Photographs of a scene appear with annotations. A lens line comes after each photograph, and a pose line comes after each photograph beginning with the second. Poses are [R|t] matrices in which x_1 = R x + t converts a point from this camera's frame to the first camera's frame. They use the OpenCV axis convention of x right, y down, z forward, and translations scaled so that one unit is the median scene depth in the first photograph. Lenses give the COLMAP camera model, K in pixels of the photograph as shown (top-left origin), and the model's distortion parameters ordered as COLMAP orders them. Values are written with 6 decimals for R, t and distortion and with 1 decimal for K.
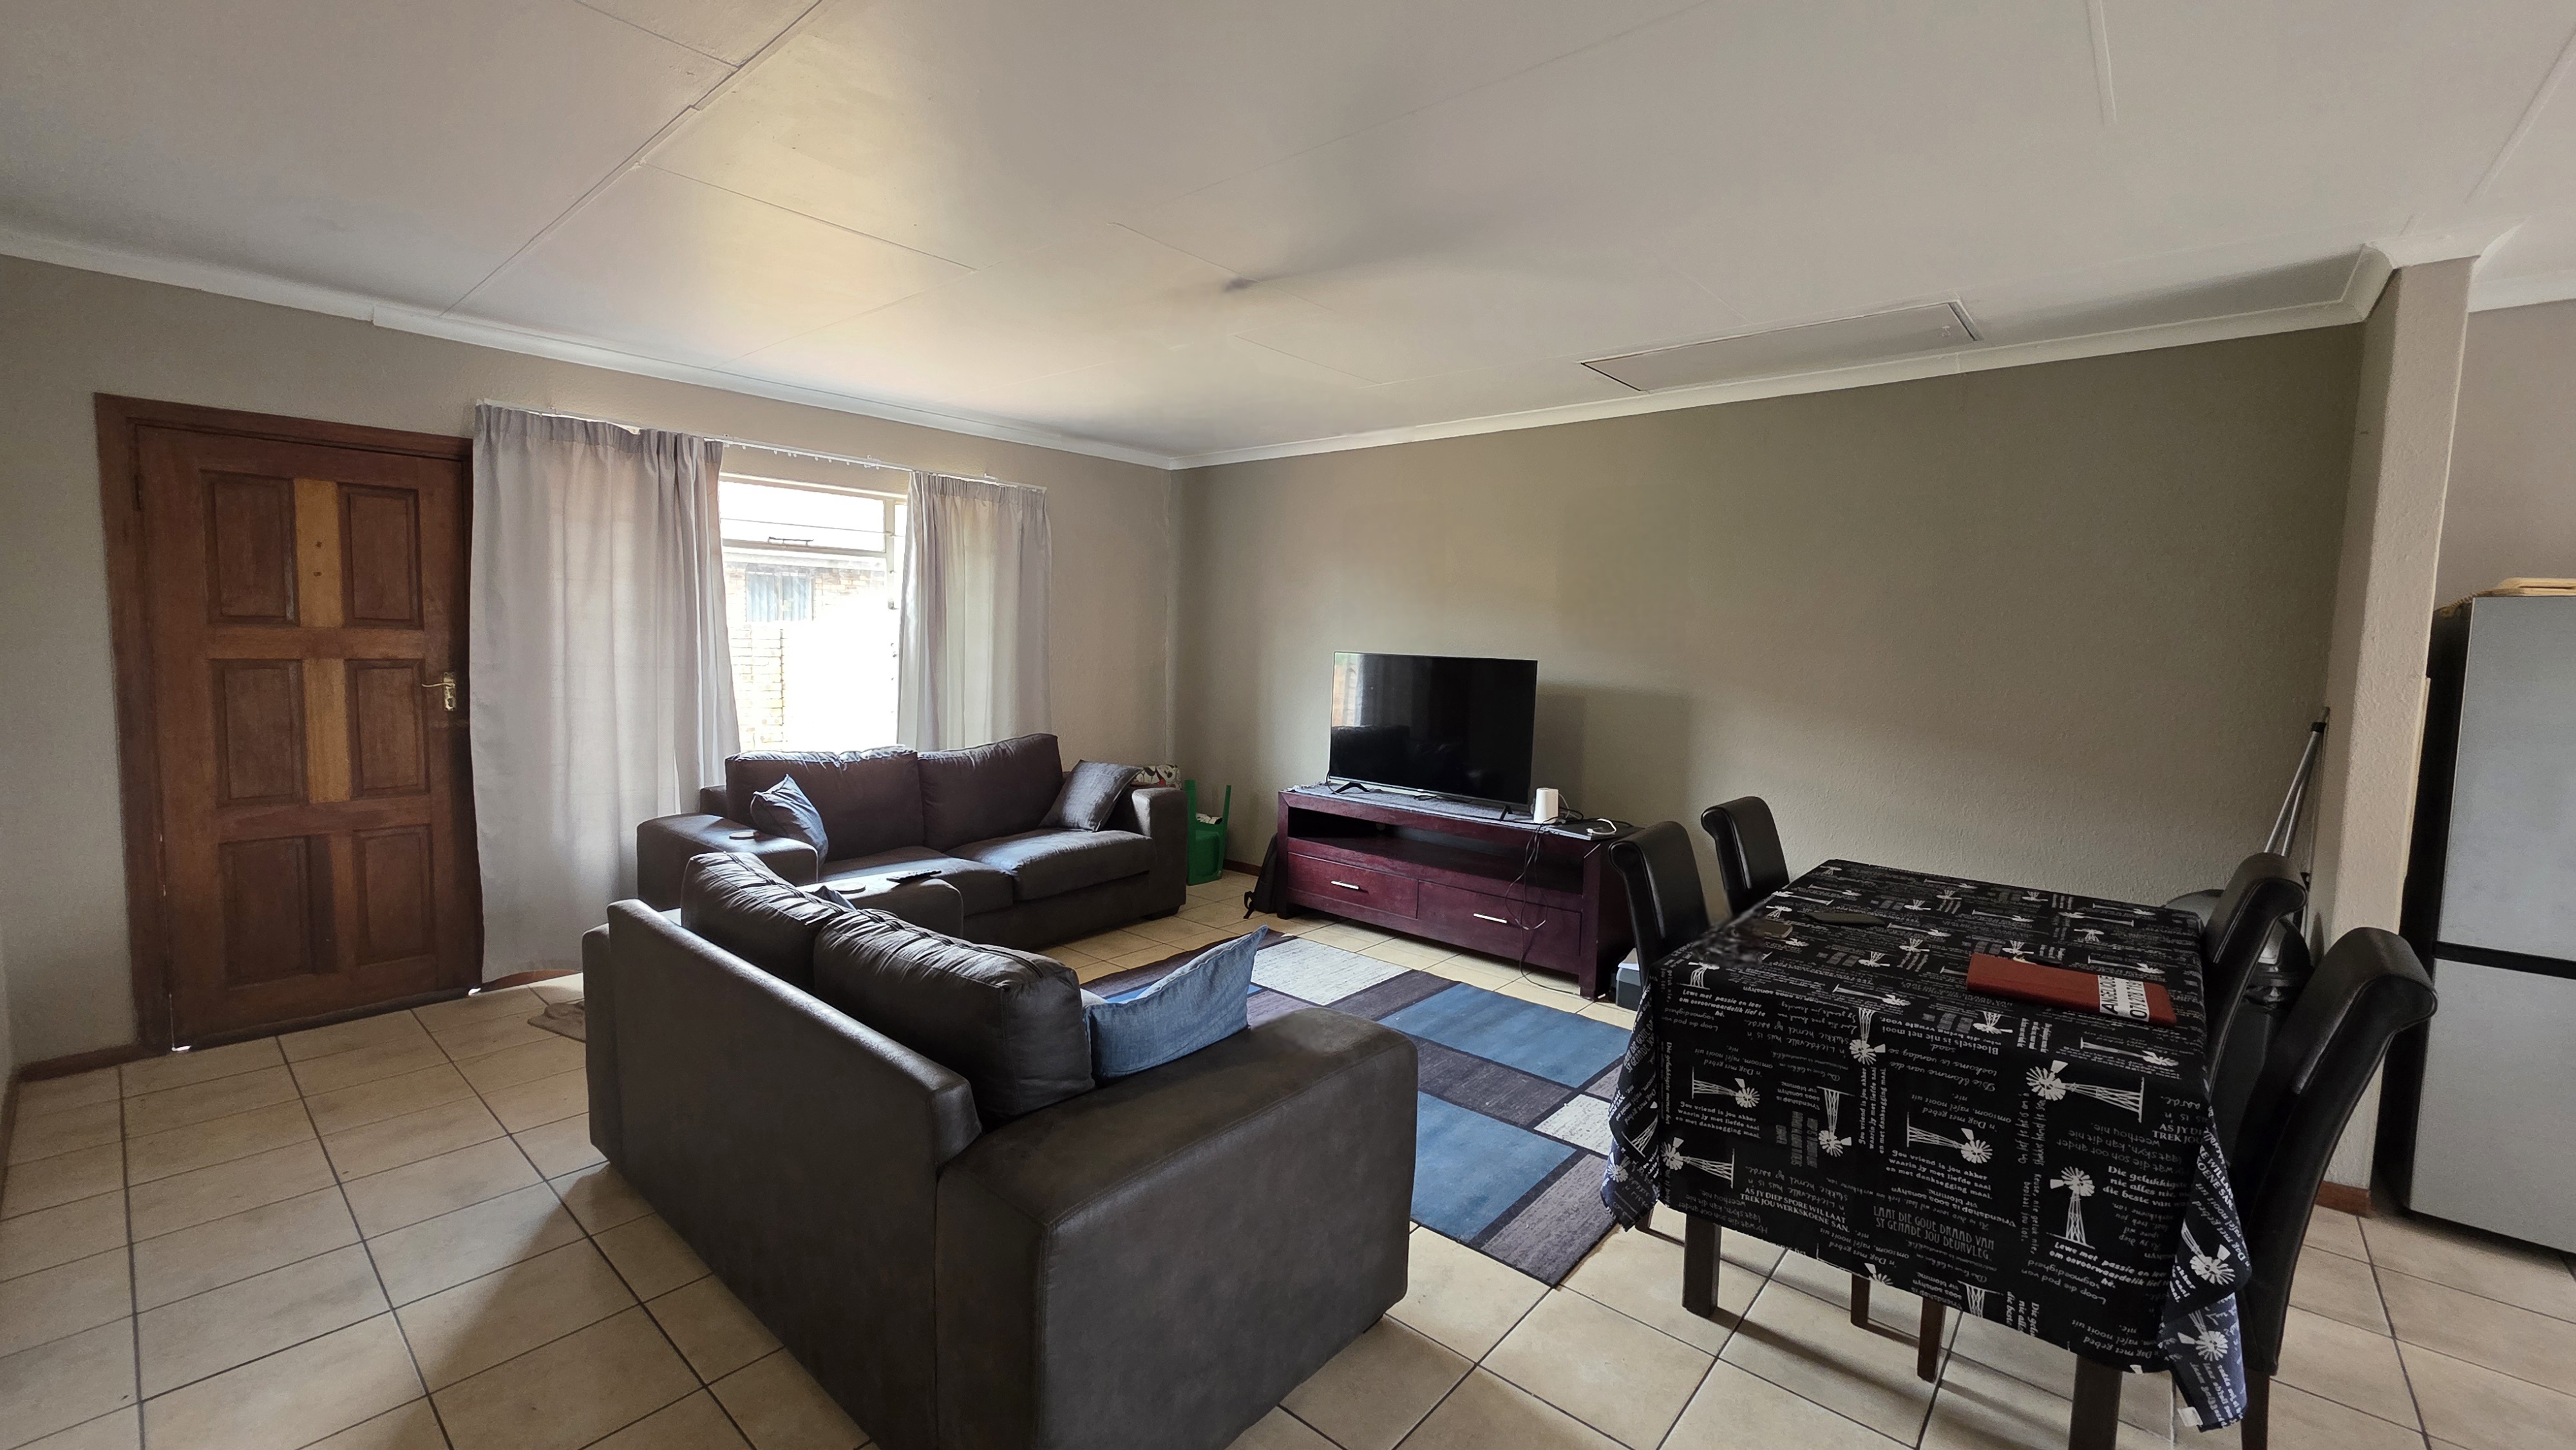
lens RADIAL K [[1033.8, 0, 1289.4], [0, 1033.8, 719.3], [0, 0, 1]] dist [-0.002435, 0.000274]
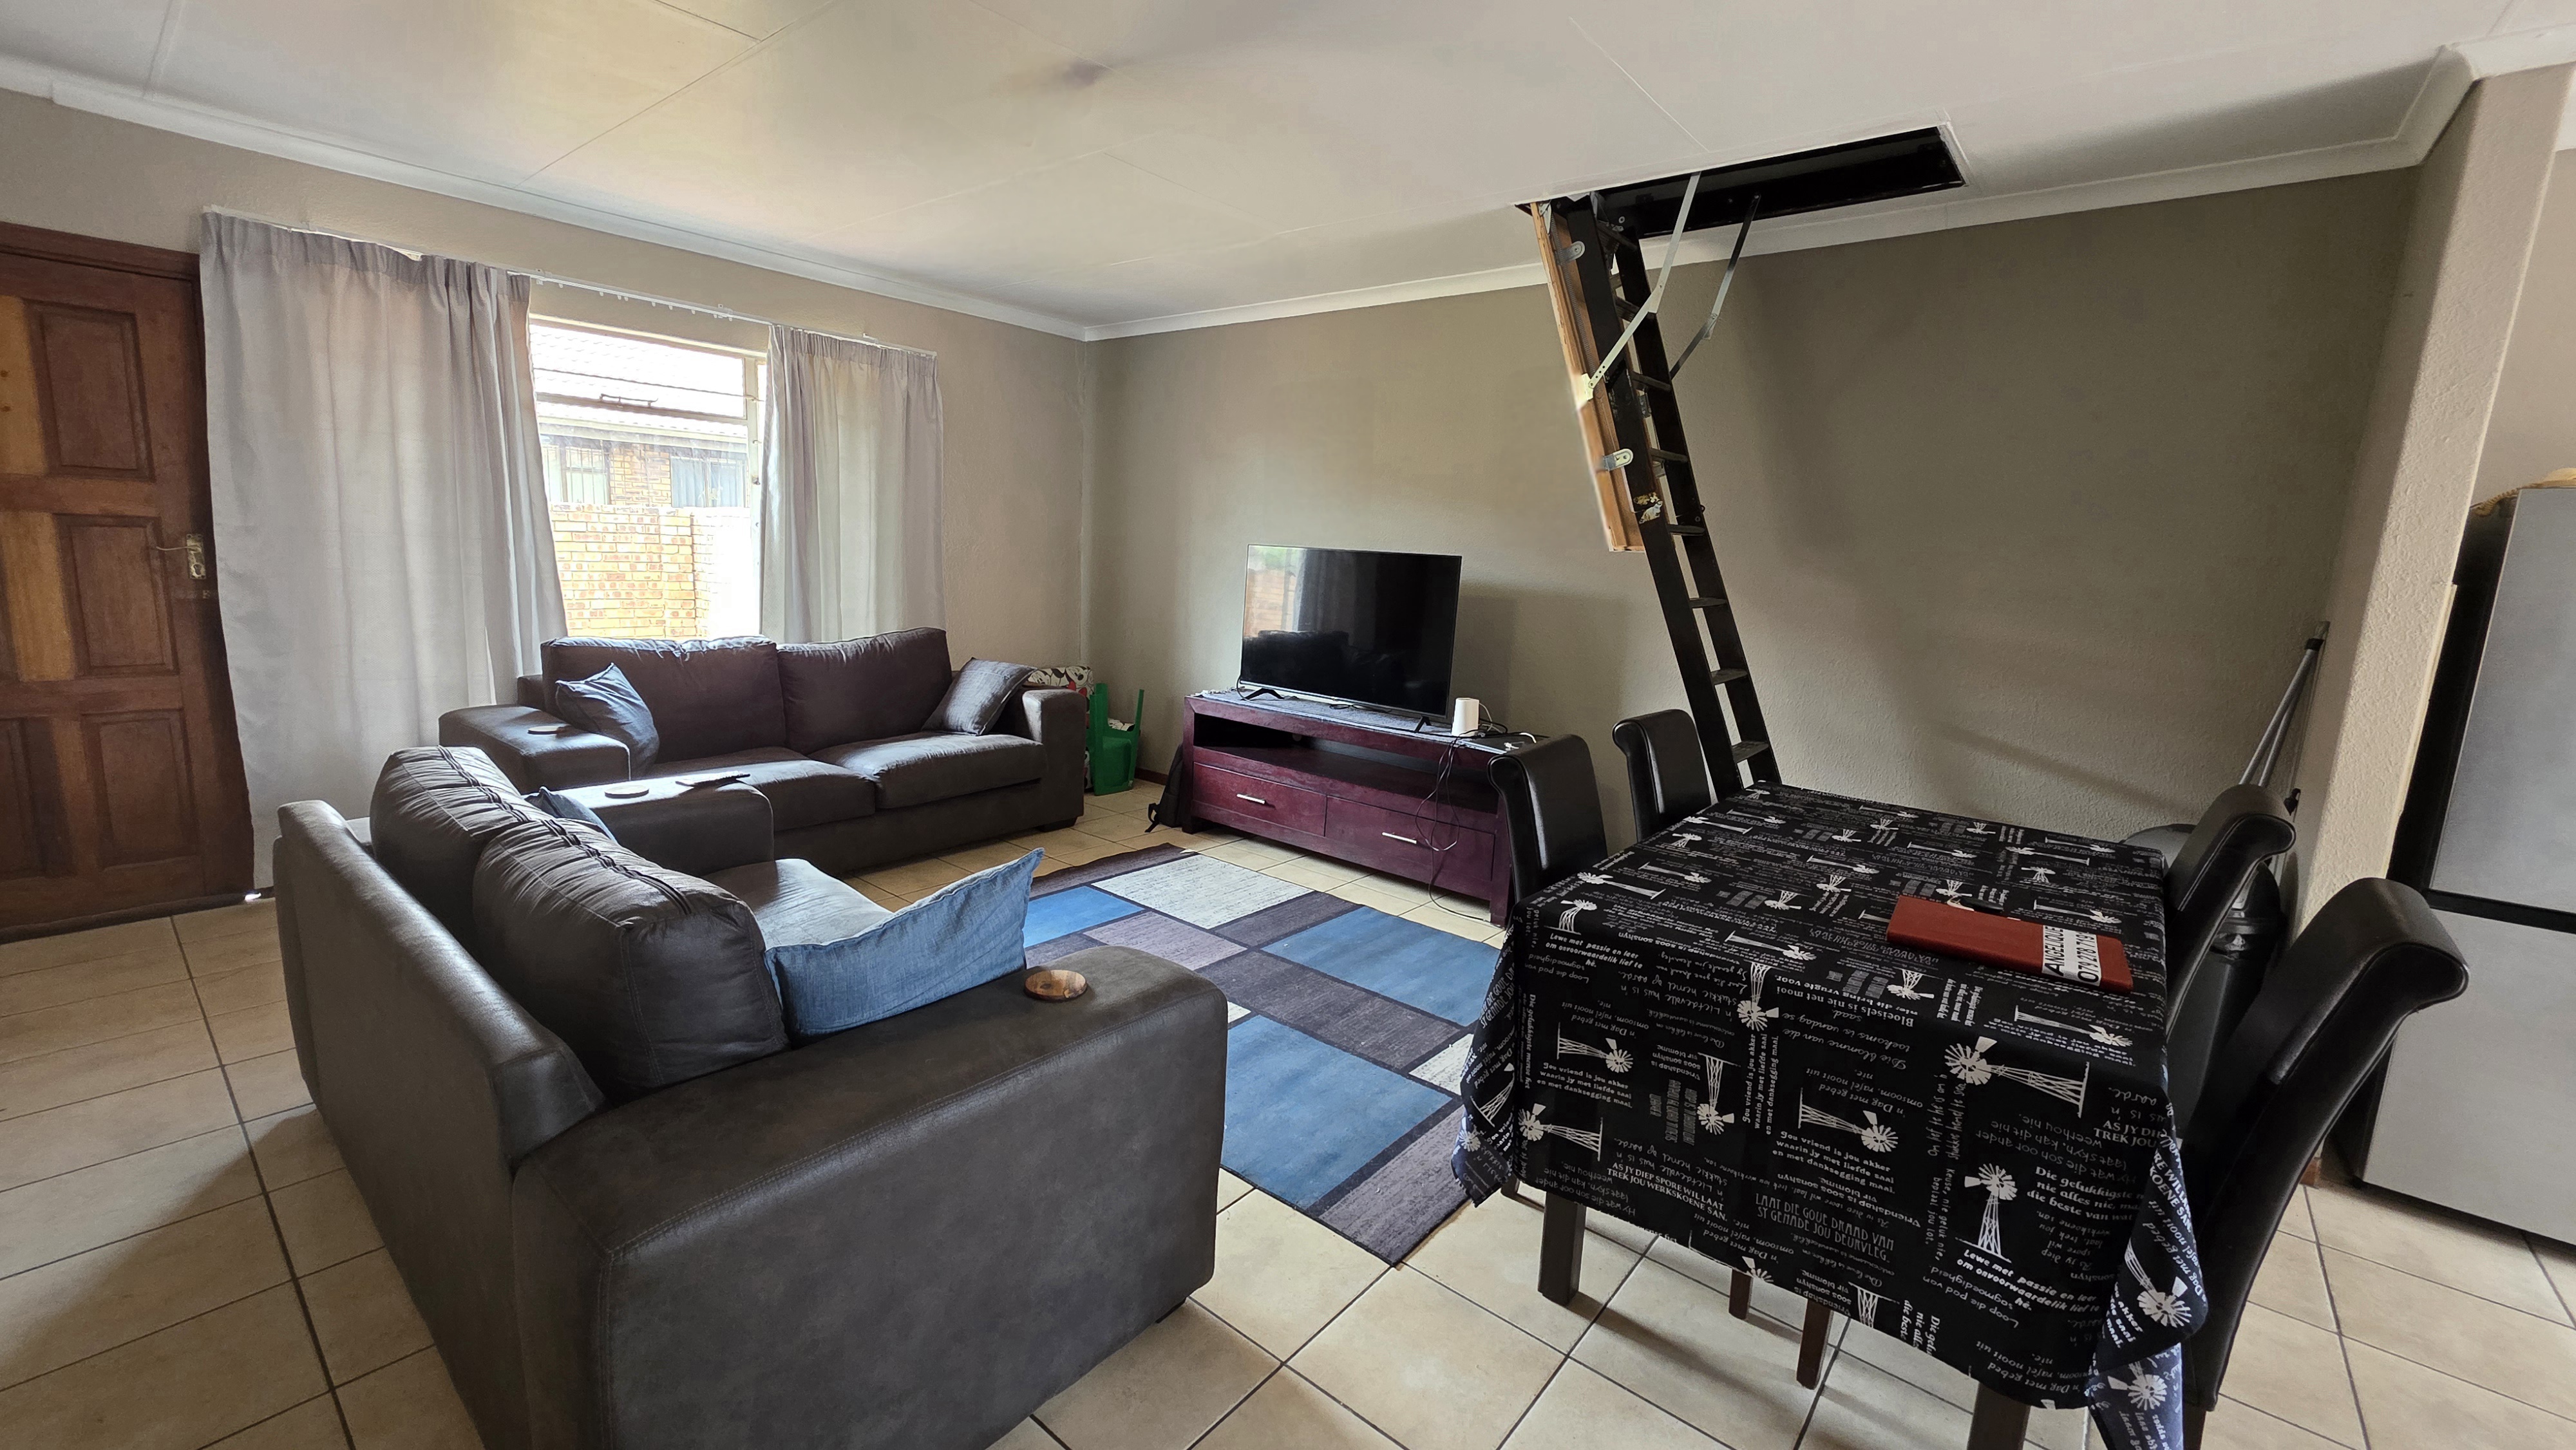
lens RADIAL K [[1033.8, 0, 1288.3], [0, 1033.8, 719.9], [0, 0, 1]] dist [-0.002435, 0.000274]
pose [[0.999535, 0.021654, 0.021478, 0.144116], [-0.023405, 0.996109, 0.084966, 0.024119], [-0.019554, -0.085429, 0.996152, 0.185282]]
